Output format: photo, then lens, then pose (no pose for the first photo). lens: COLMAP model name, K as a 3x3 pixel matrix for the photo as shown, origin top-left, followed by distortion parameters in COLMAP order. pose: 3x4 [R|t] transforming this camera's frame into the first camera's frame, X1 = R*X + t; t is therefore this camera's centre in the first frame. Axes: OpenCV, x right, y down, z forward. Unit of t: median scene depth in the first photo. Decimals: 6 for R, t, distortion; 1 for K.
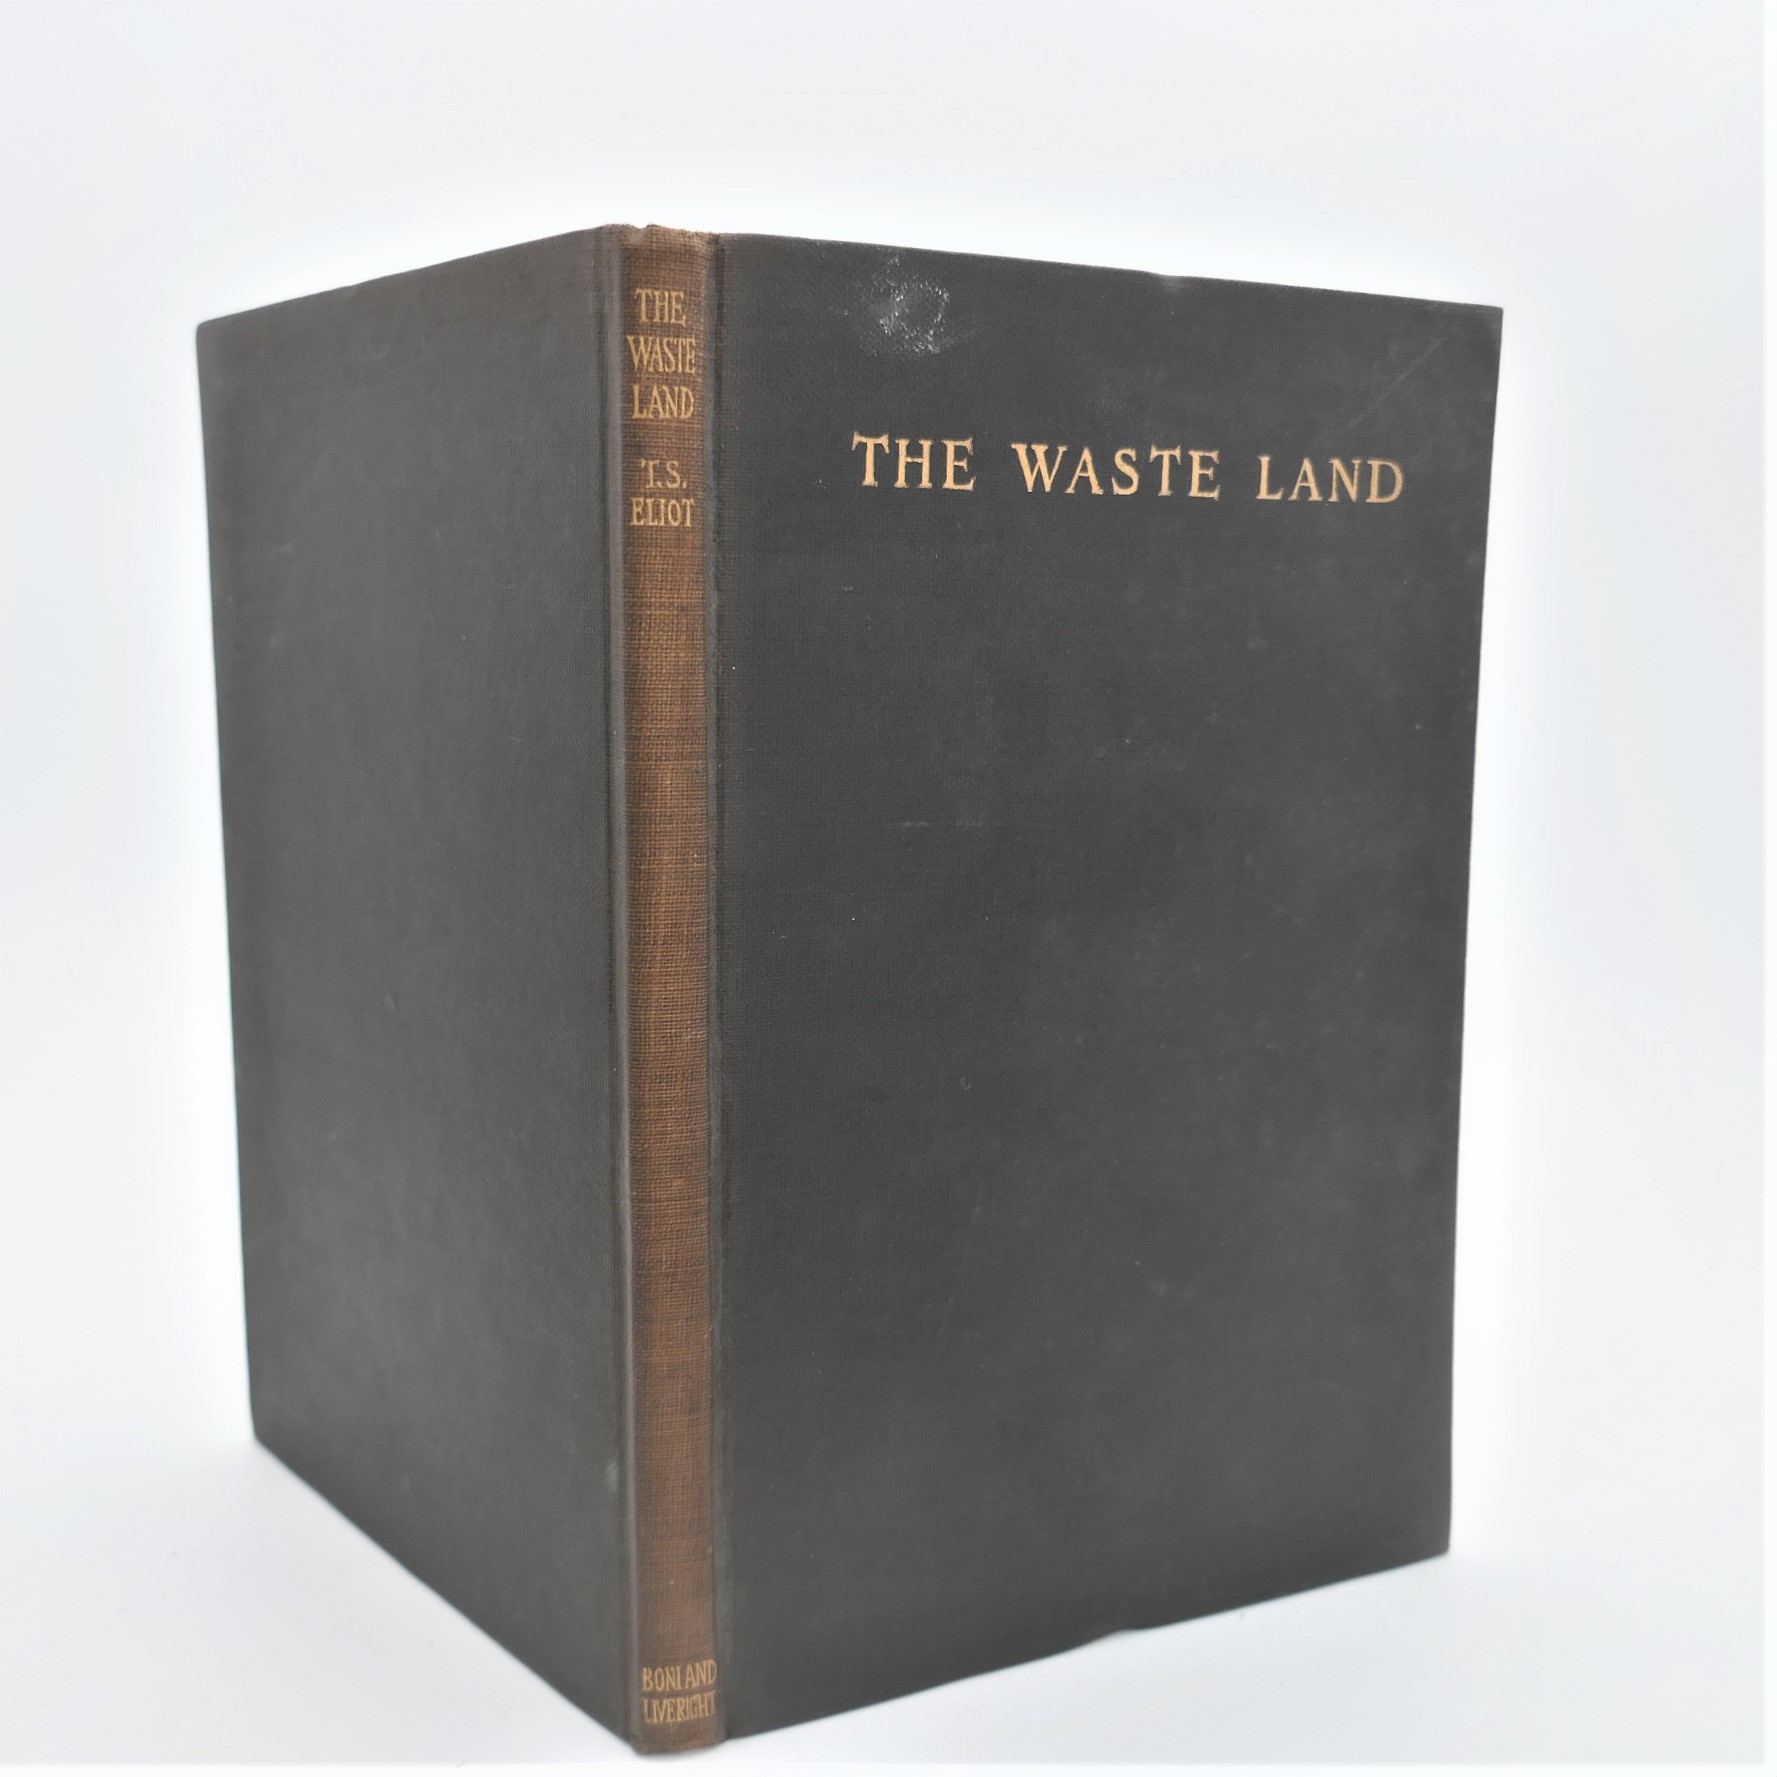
lens RADIAL K [[2199.0, 0, 888.2], [0, 2199.0, 888.5], [0, 0, 1]] dist [0.019315, 0.000000]
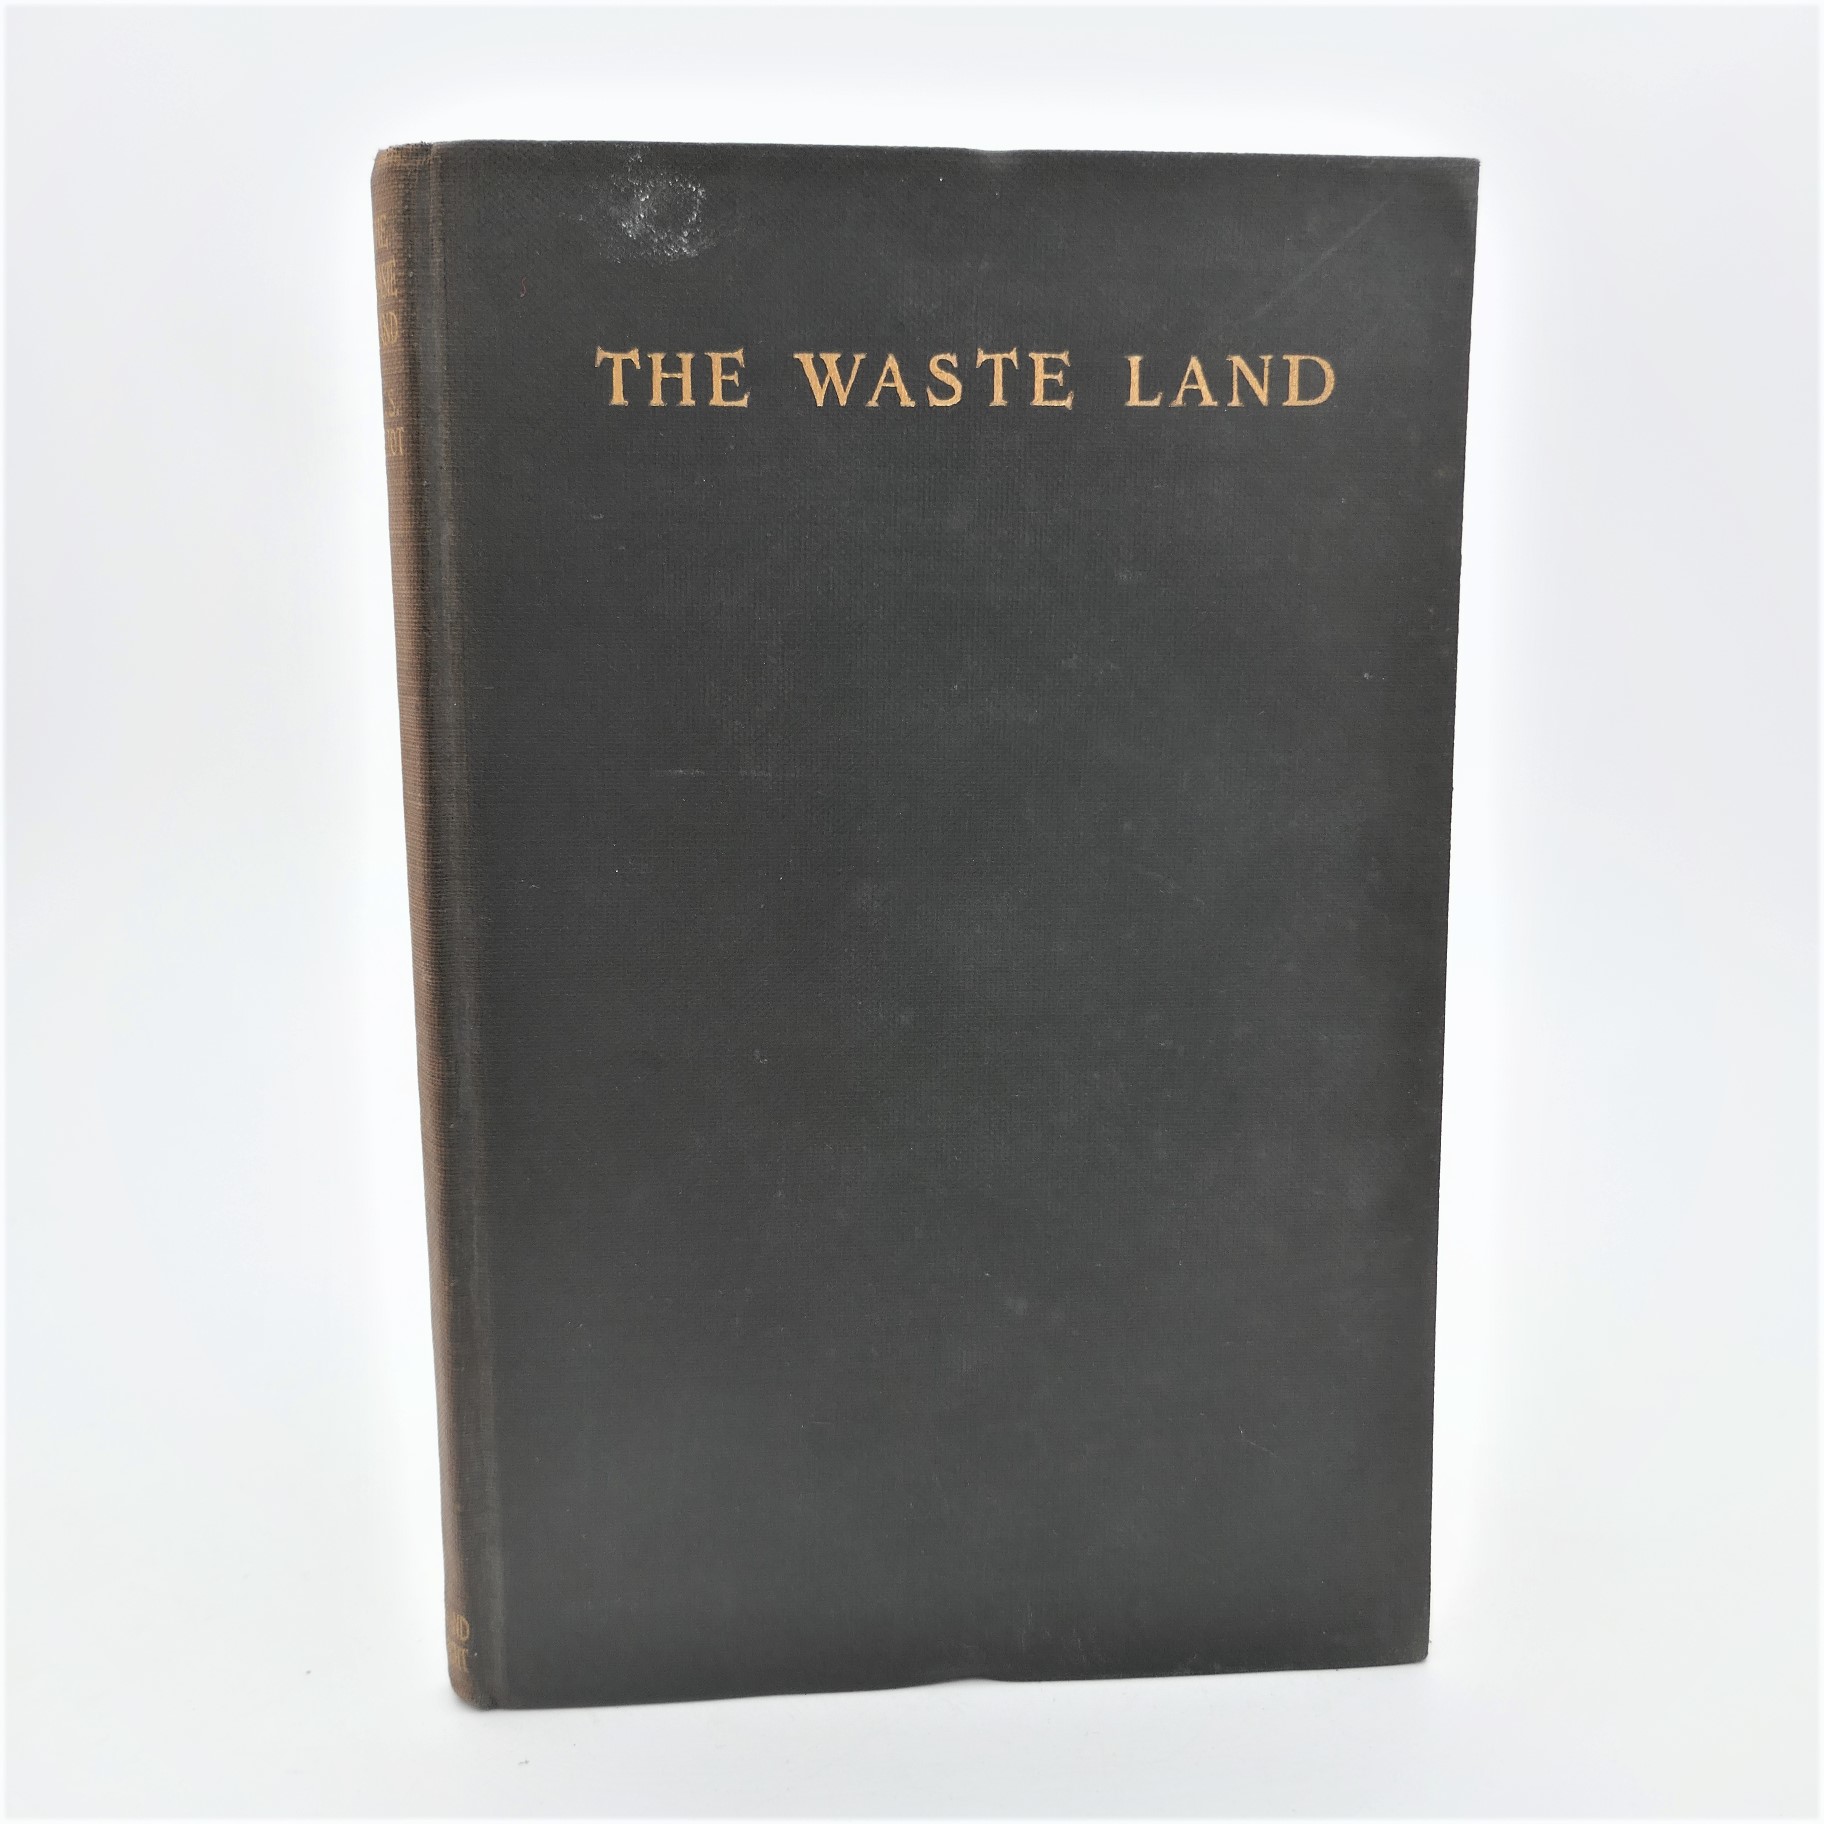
lens RADIAL K [[2257.2, 0, 911.6], [0, 2257.2, 912.6], [0, 0, 1]] dist [0.019315, 0.000000]
pose [[0.920090, 0.054043, -0.387961, 0.454923], [-0.041630, 0.998319, 0.040337, -0.012293], [0.389489, -0.020963, 0.920793, 0.156143]]
